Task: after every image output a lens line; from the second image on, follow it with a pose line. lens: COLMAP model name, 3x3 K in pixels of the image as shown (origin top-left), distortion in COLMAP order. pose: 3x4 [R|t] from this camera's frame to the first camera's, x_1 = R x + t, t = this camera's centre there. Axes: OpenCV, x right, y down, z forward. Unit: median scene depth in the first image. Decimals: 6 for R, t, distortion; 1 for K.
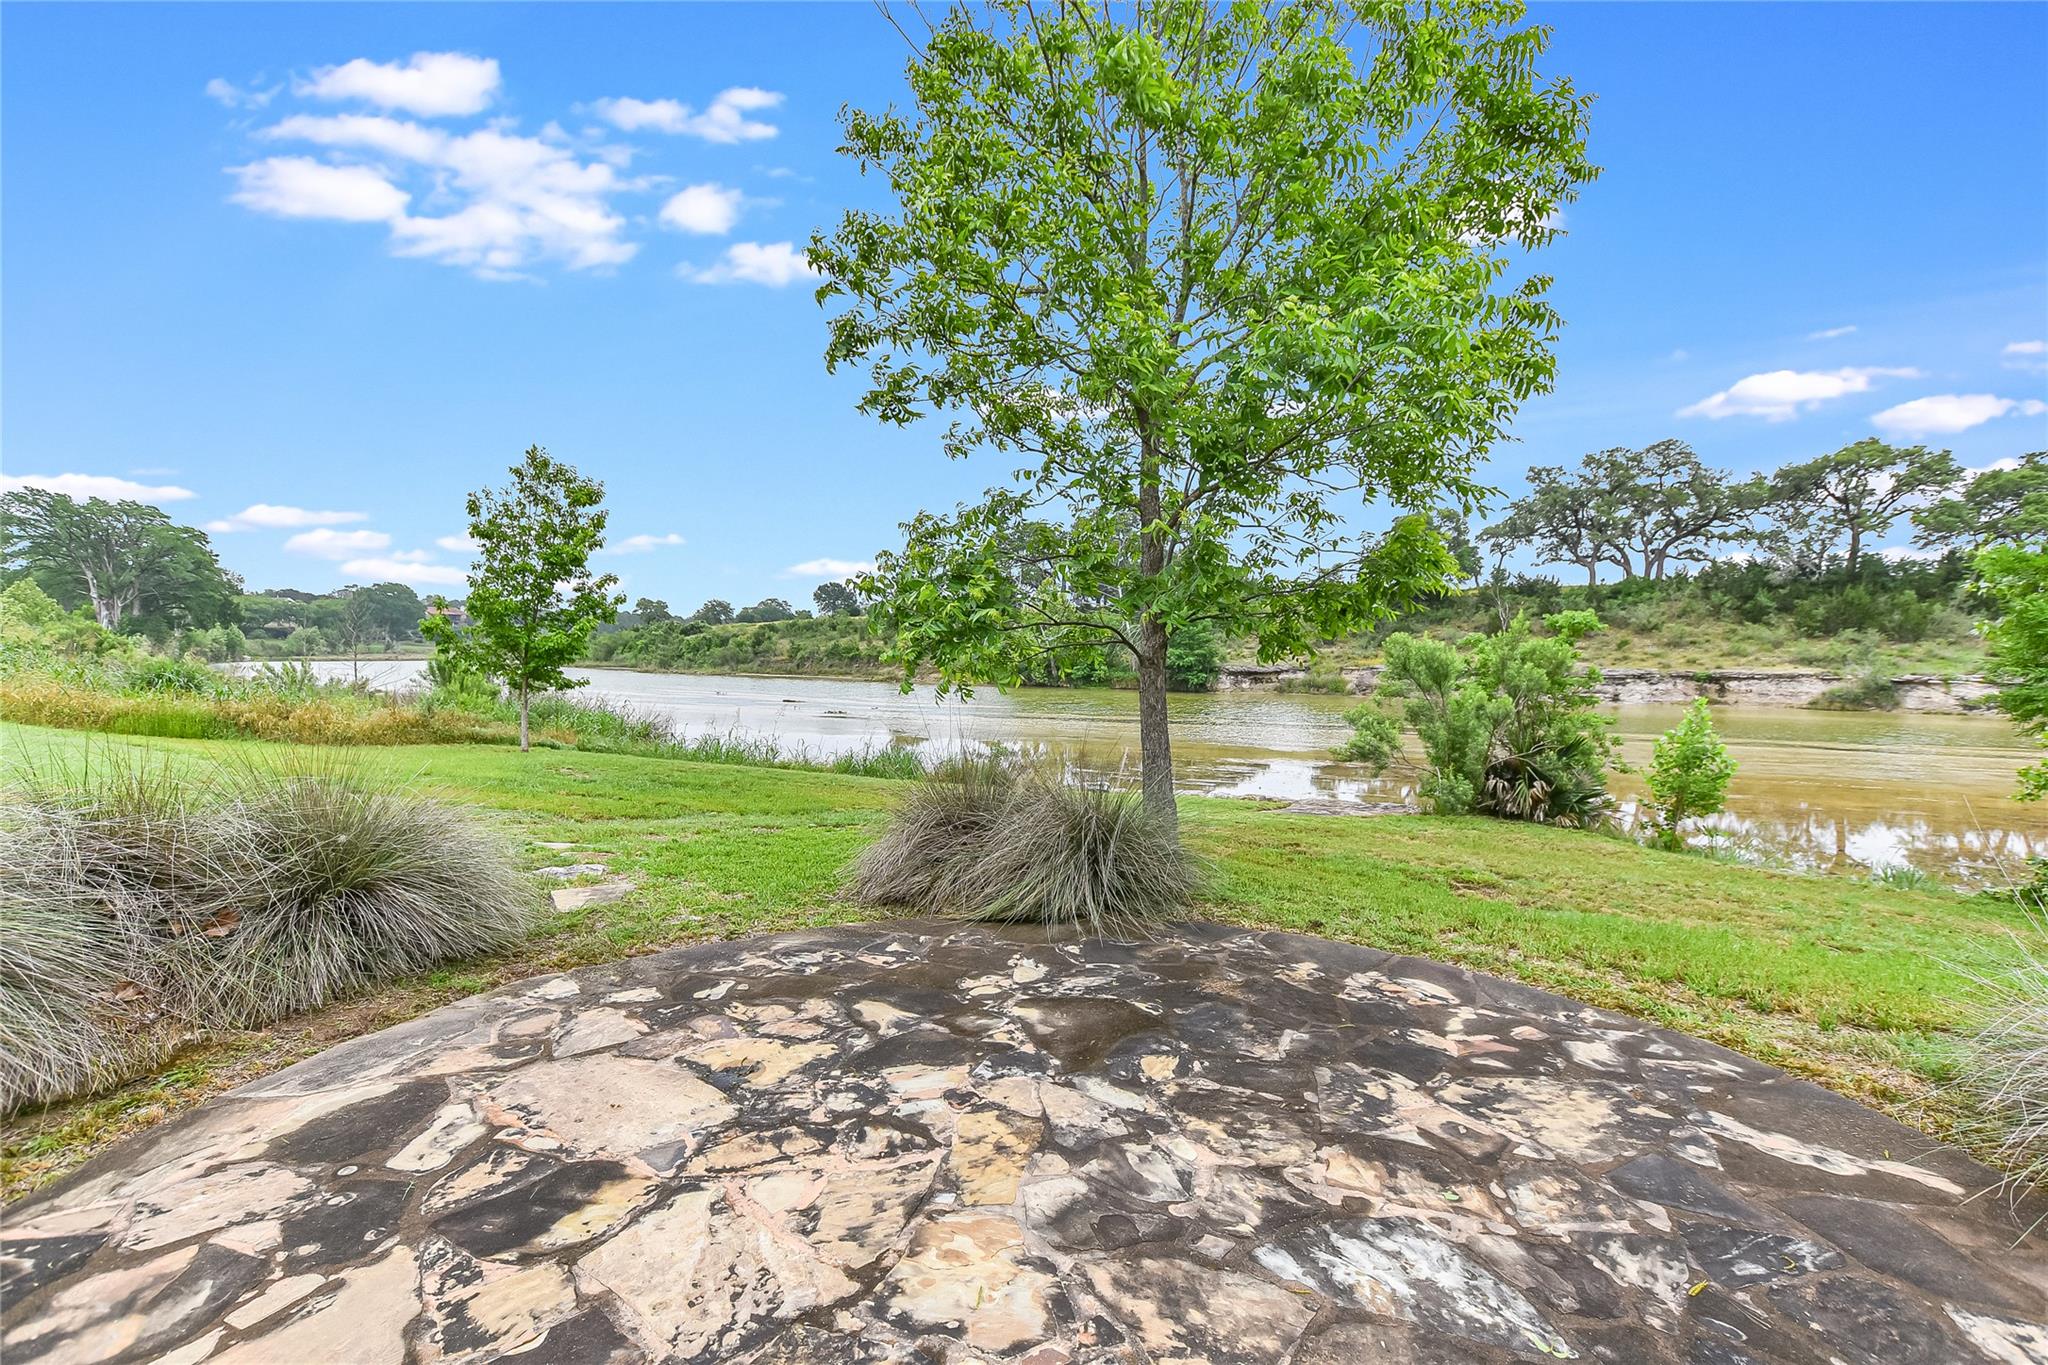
lens RADIAL K [[908.2, 0, 1024.0], [0, 908.2, 682.5], [0, 0, 1]] dist [-0.036228, 0.005722]
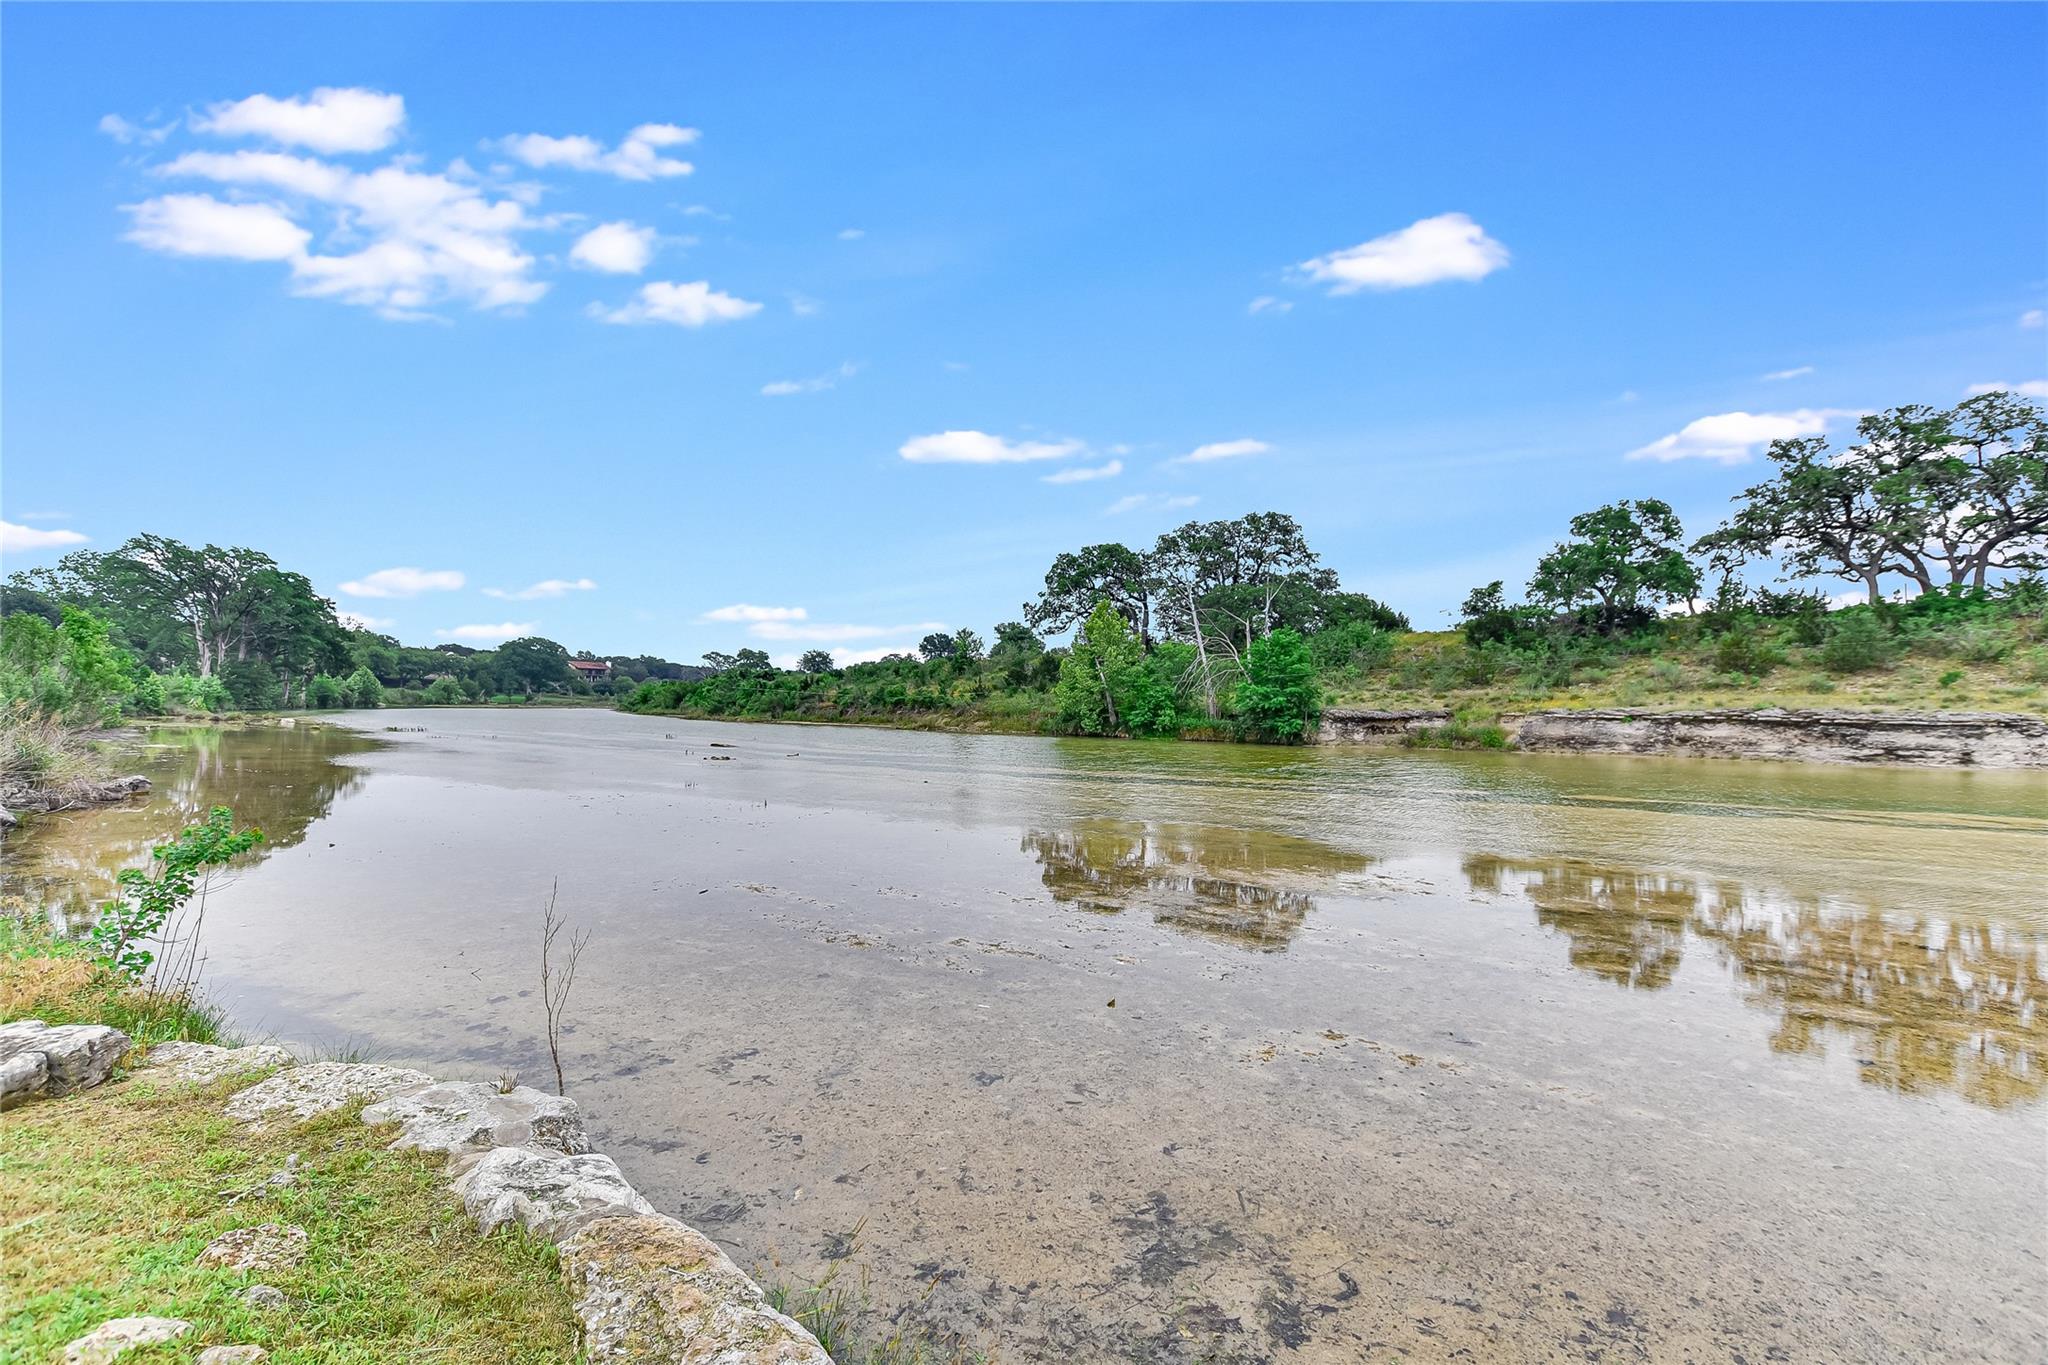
lens RADIAL K [[908.2, 0, 1024.0], [0, 908.2, 682.5], [0, 0, 1]] dist [-0.036228, 0.005722]
pose [[0.987136, 0.004330, -0.159824, 0.088604], [-0.015203, 0.997646, -0.066872, 0.011620], [0.159158, 0.068442, 0.984878, 0.225804]]
